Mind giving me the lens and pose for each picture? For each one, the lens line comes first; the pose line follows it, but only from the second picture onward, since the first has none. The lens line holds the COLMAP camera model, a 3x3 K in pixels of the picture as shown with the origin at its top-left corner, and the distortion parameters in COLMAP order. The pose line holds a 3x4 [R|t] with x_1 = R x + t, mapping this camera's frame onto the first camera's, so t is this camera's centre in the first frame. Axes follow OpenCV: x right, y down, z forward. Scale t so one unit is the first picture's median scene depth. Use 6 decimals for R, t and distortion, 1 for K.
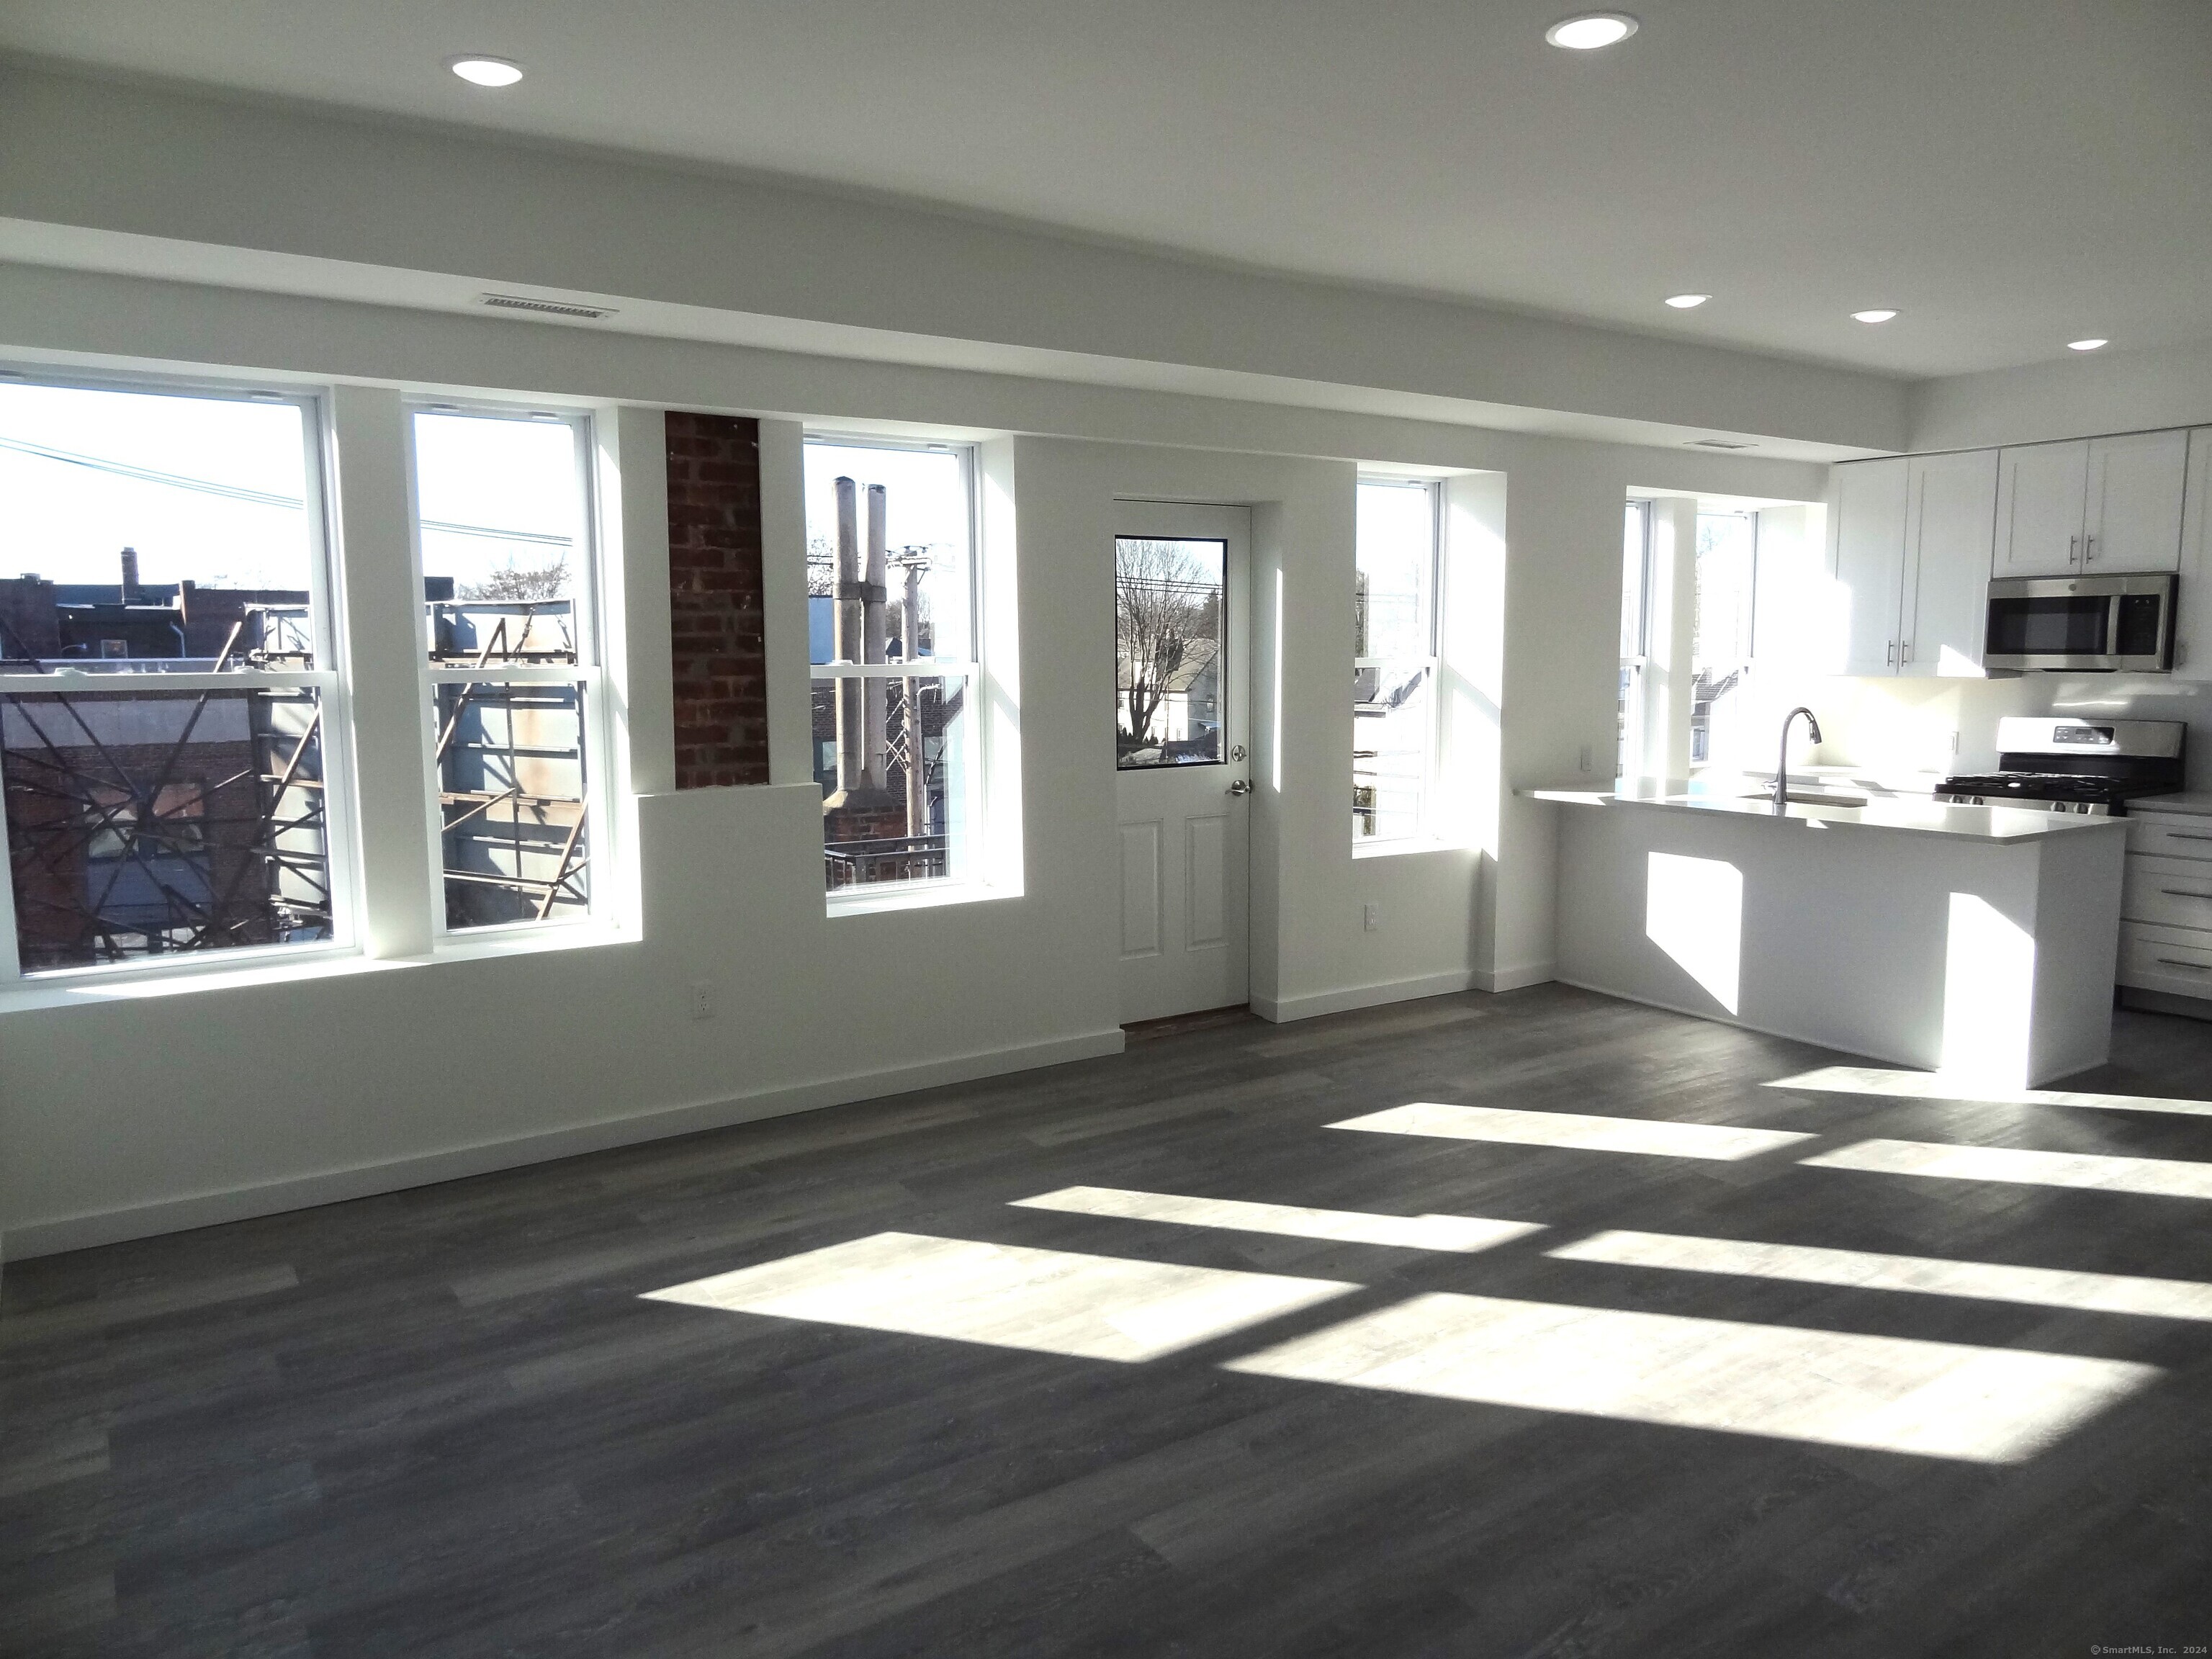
lens RADIAL K [[1554.2, 0, 1104.1], [0, 1554.2, 821.2], [0, 0, 1]] dist [0.011359, -0.002570]
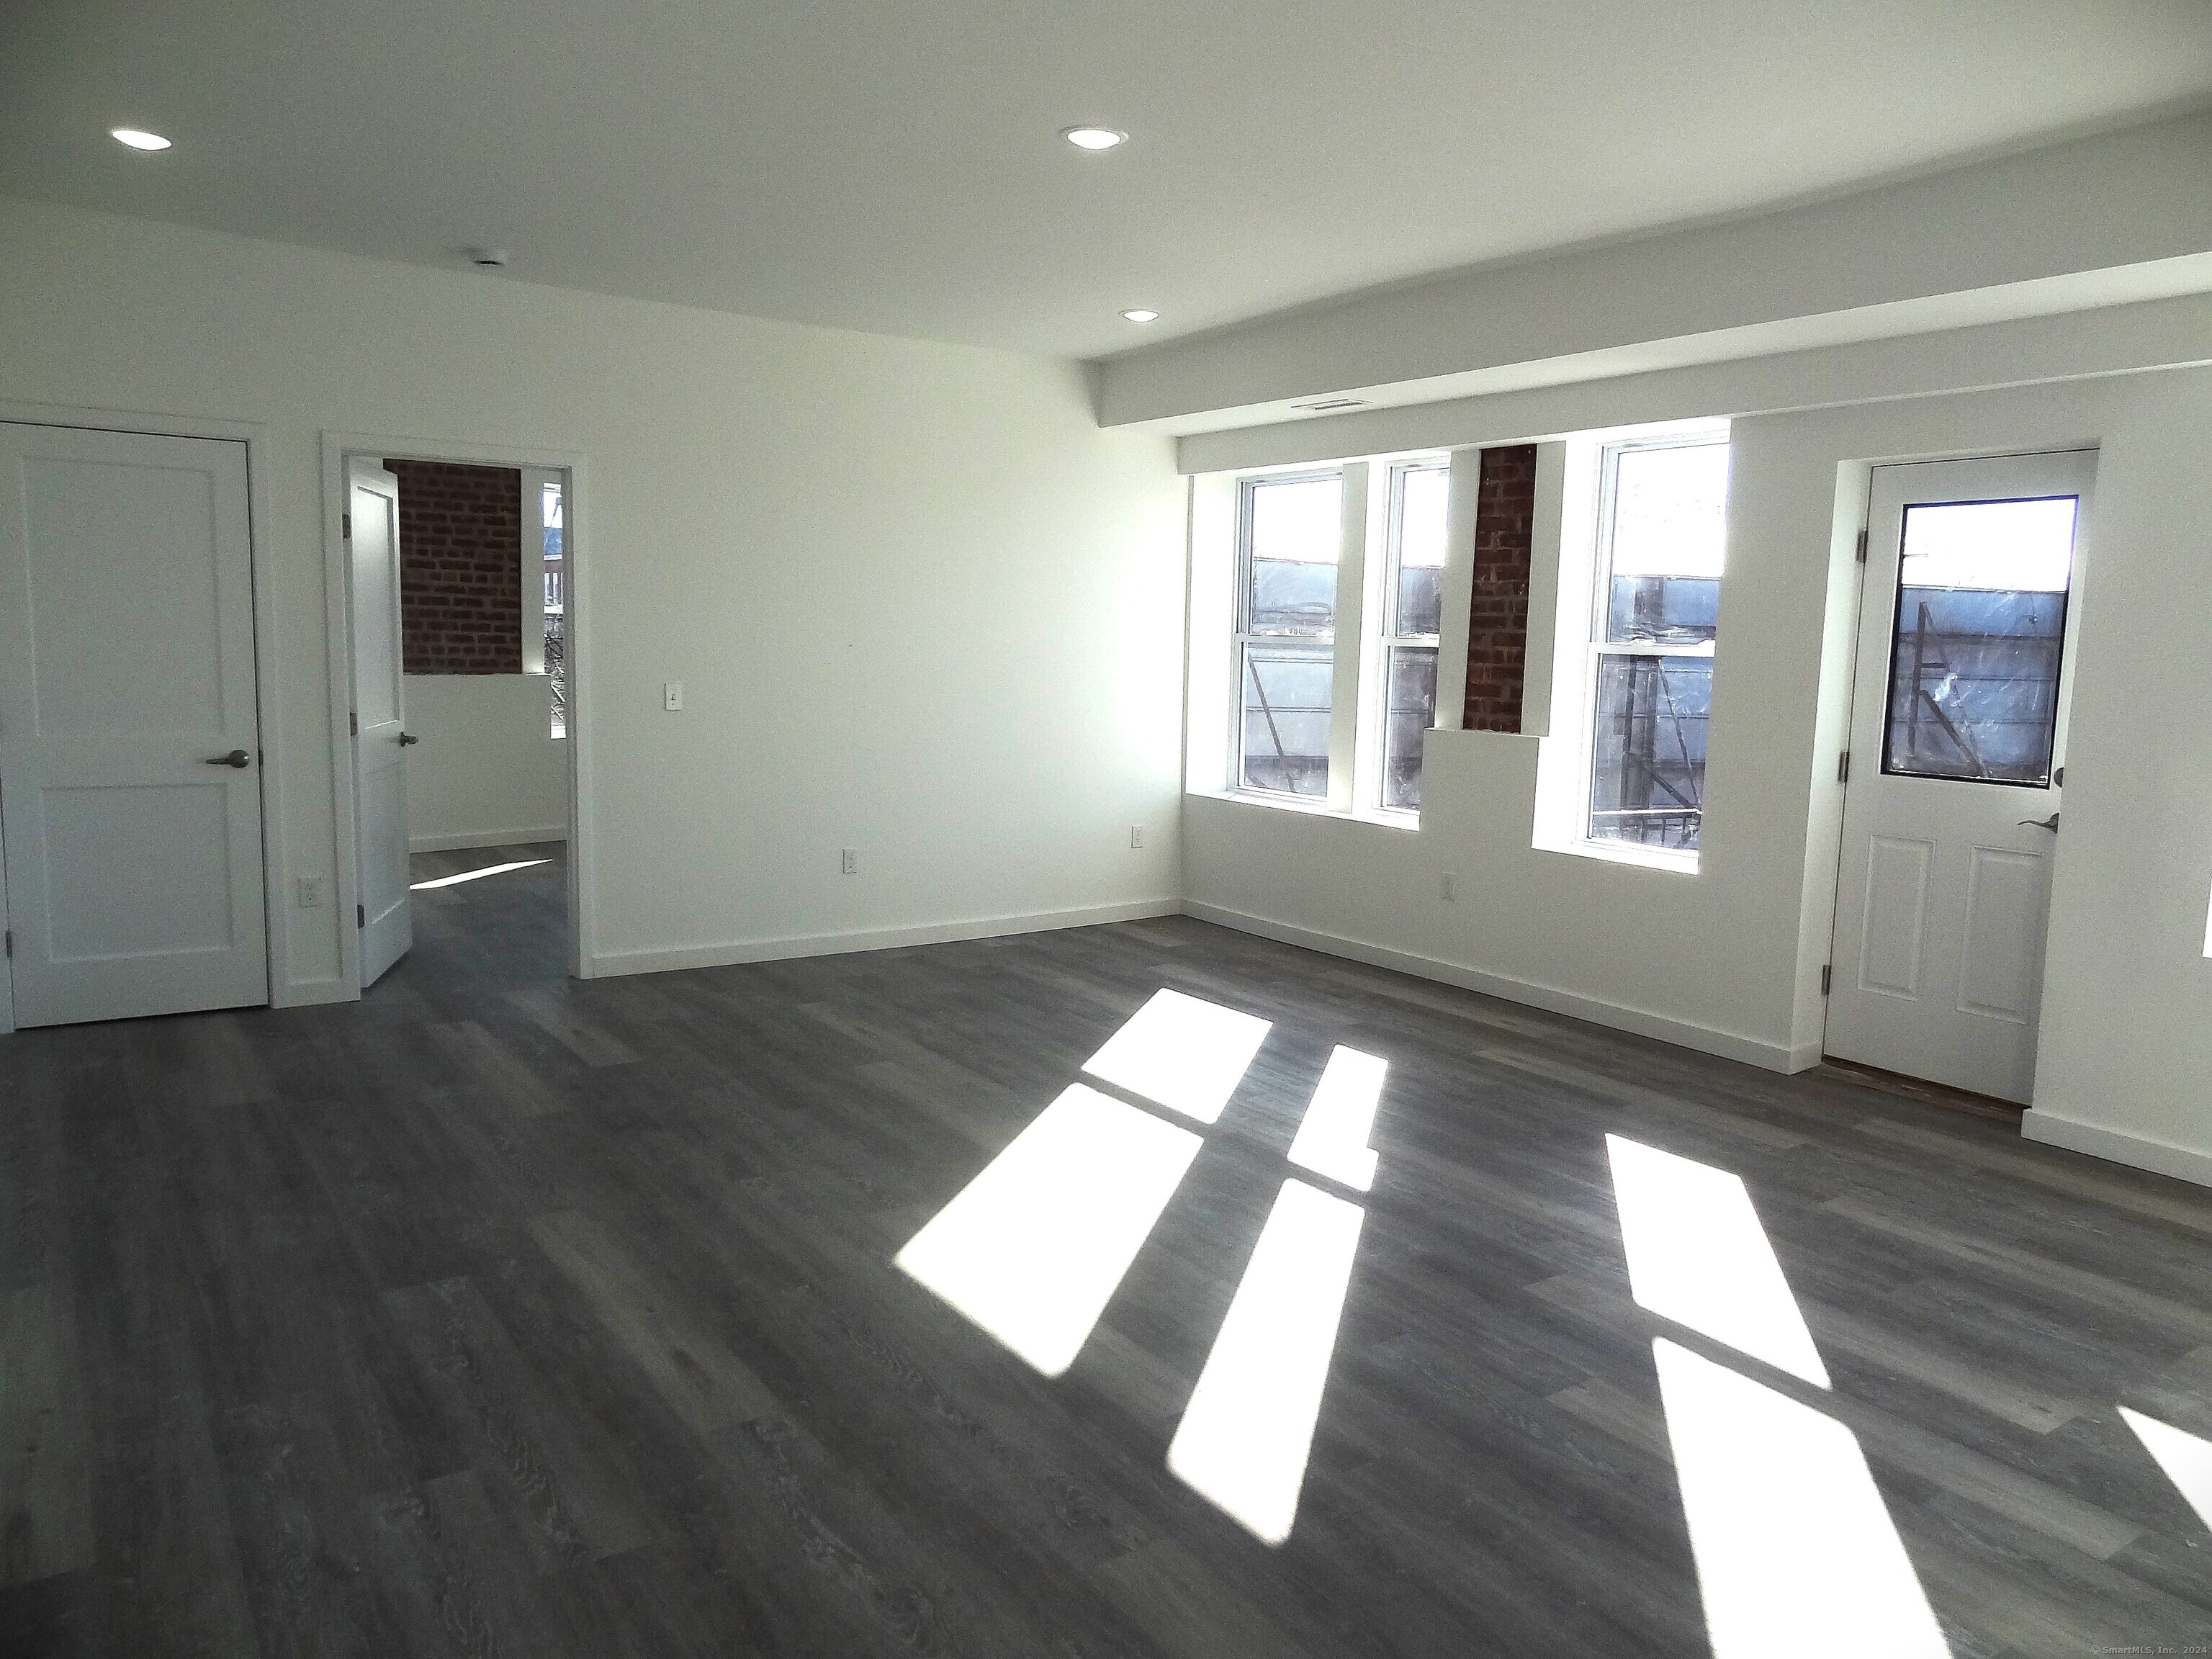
lens RADIAL K [[1554.2, 0, 1106.1], [0, 1554.2, 827.2], [0, 0, 1]] dist [0.011359, -0.002570]
pose [[0.000836, 0.130003, -0.991513, 0.782229], [-0.138574, 0.981963, 0.128634, -0.048807], [0.990352, 0.137291, 0.018836, 0.491035]]
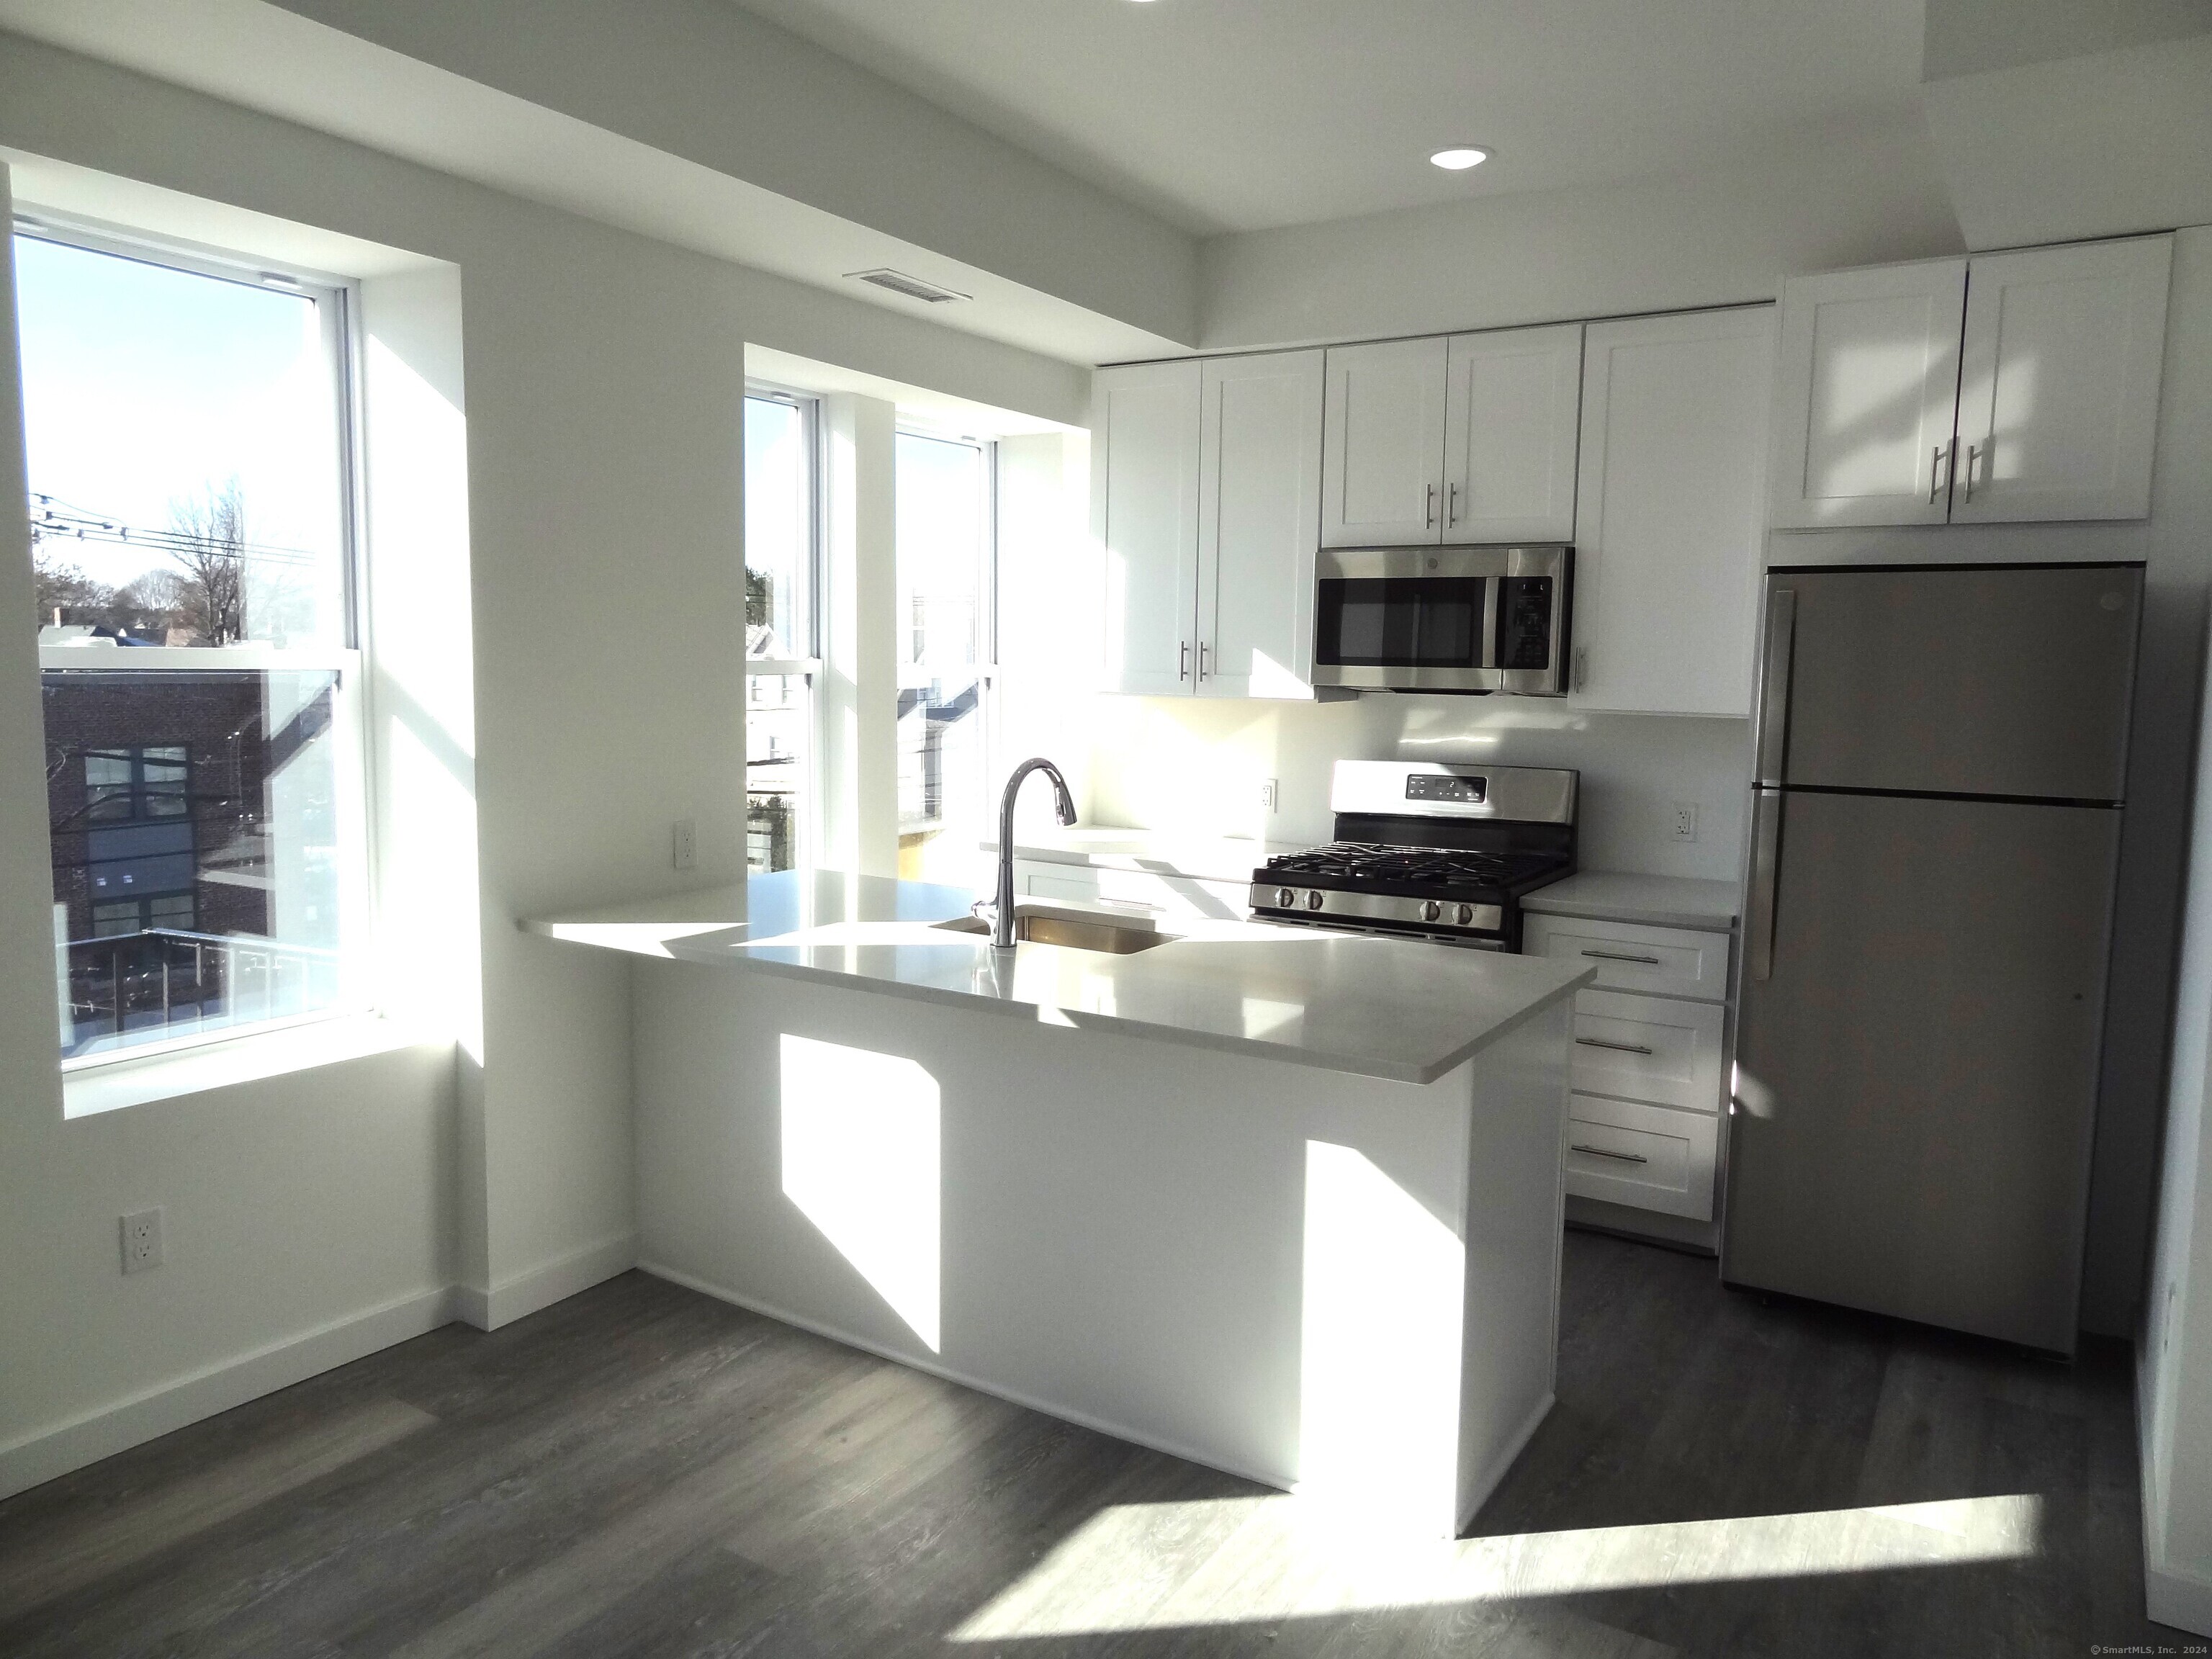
lens RADIAL K [[1554.2, 0, 1093.7], [0, 1554.2, 829.4], [0, 0, 1]] dist [0.011359, -0.002570]
pose [[0.917484, -0.025947, 0.396925, 0.239421], [0.024916, 0.999659, 0.007757, -0.049445], [-0.396991, 0.002773, 0.917818, 0.476950]]
